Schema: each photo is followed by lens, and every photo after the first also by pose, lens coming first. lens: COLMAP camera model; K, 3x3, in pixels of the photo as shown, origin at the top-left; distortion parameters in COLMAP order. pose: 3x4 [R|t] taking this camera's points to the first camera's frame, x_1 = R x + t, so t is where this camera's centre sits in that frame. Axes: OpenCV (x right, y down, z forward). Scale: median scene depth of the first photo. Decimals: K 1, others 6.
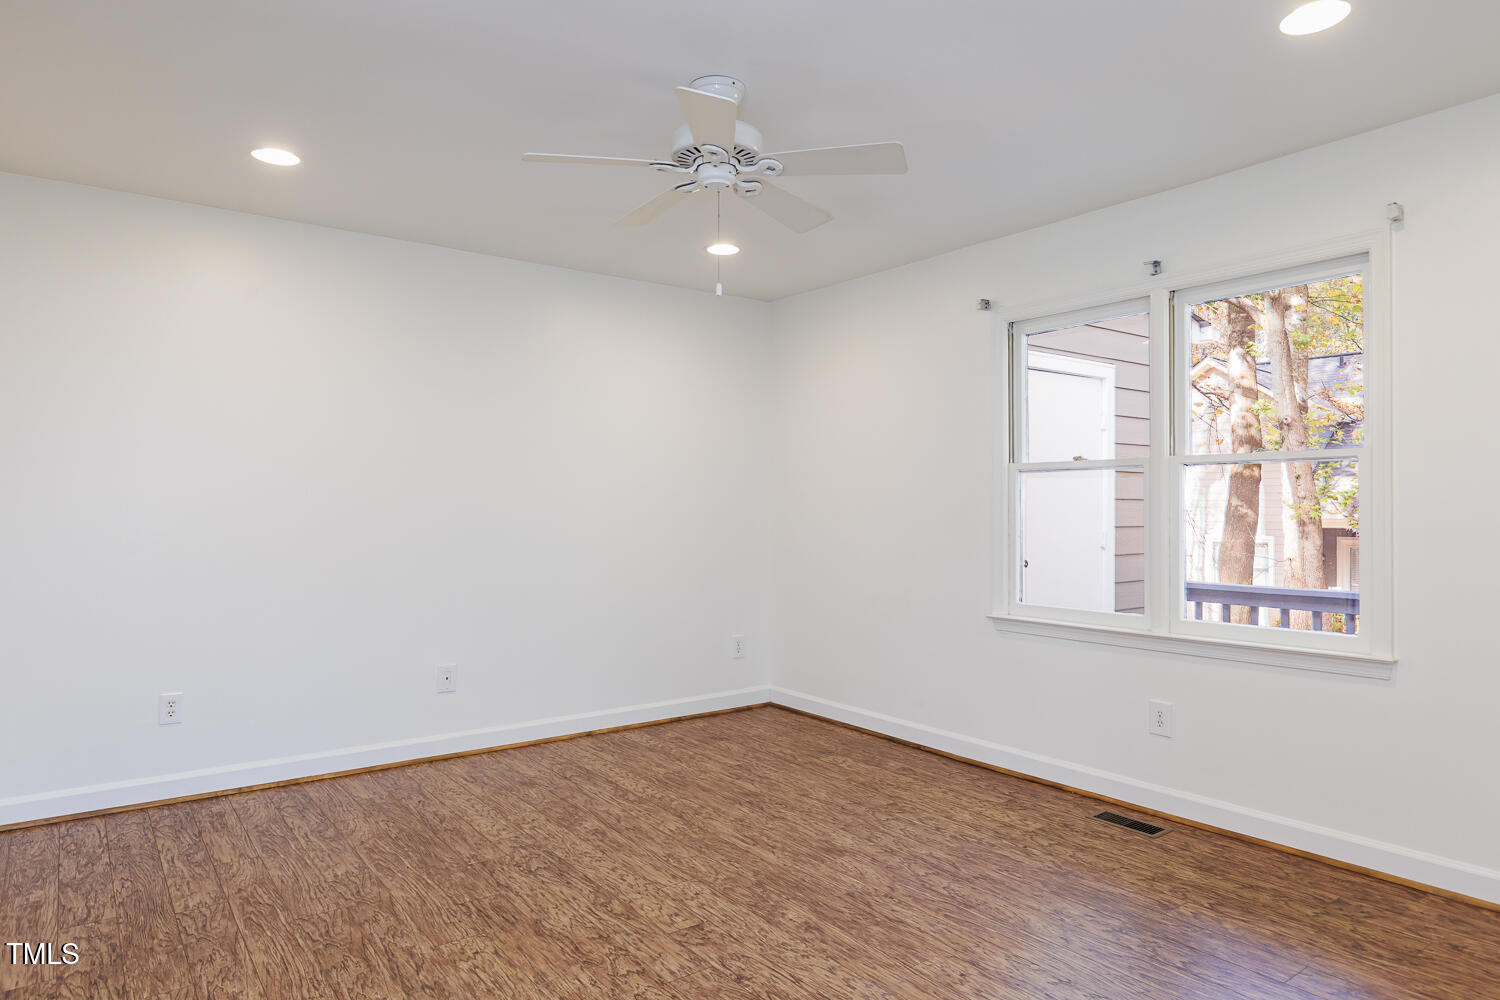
lens RADIAL K [[917.9, 0, 749.3], [0, 917.9, 503.7], [0, 0, 1]] dist [0.012054, -0.007380]
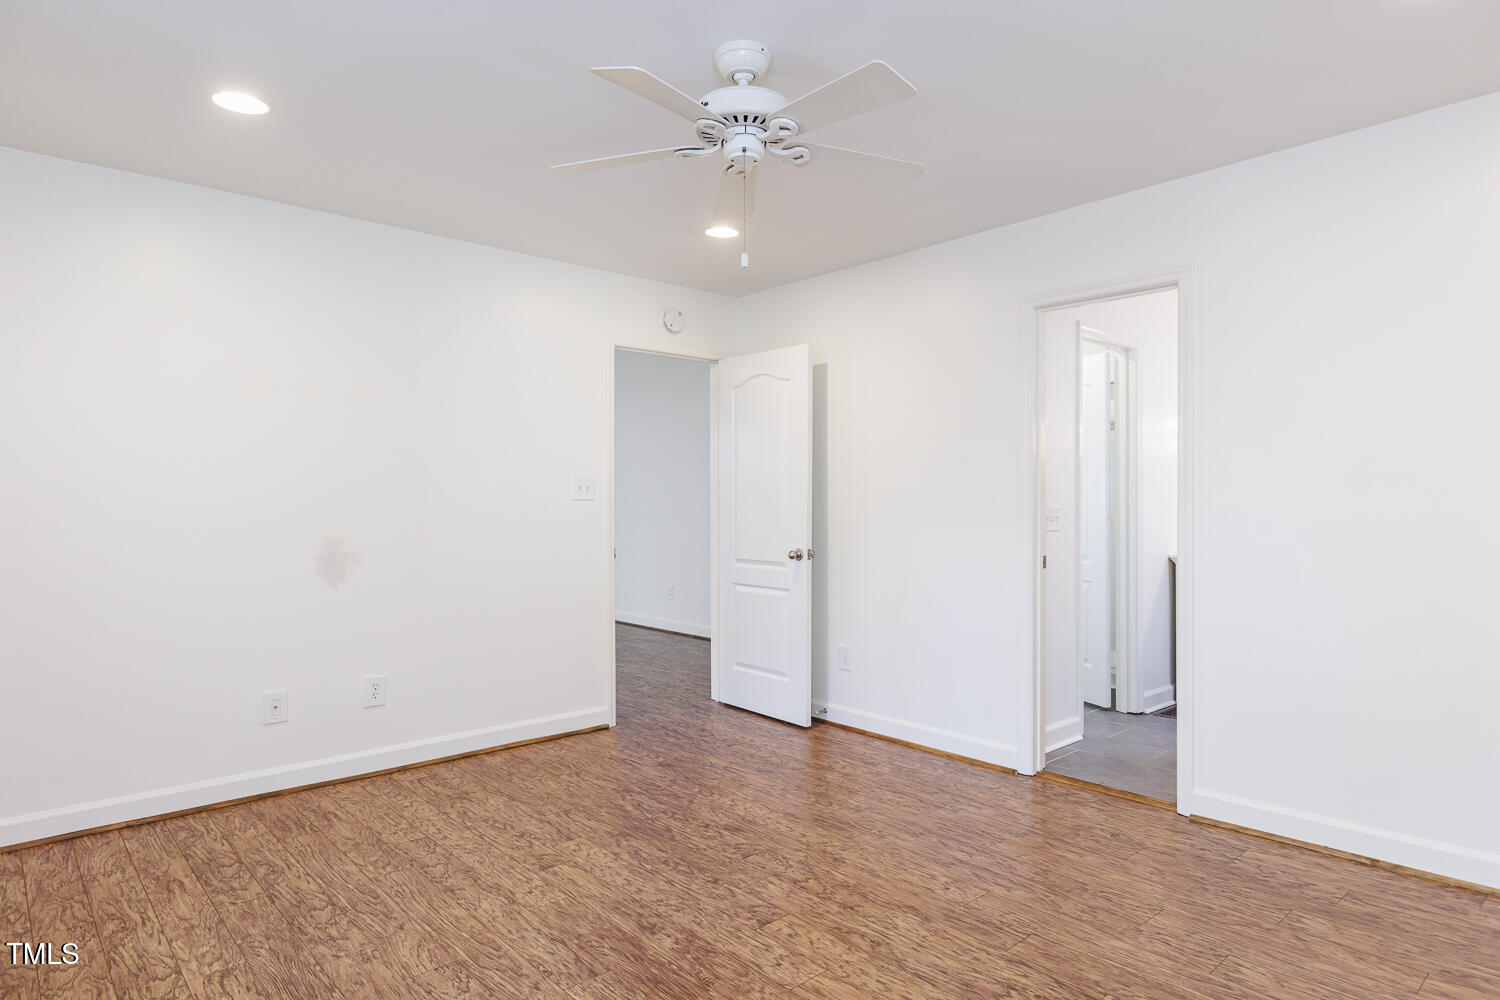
lens RADIAL K [[889.0, 0, 747.0], [0, 889.0, 497.9], [0, 0, 1]] dist [0.003497, 0.000245]
pose [[-0.996382, 0.004813, -0.084846, 0.041539], [0.005452, 0.999959, -0.007297, 0.006531], [0.084808, -0.007733, -0.996367, 1.961718]]
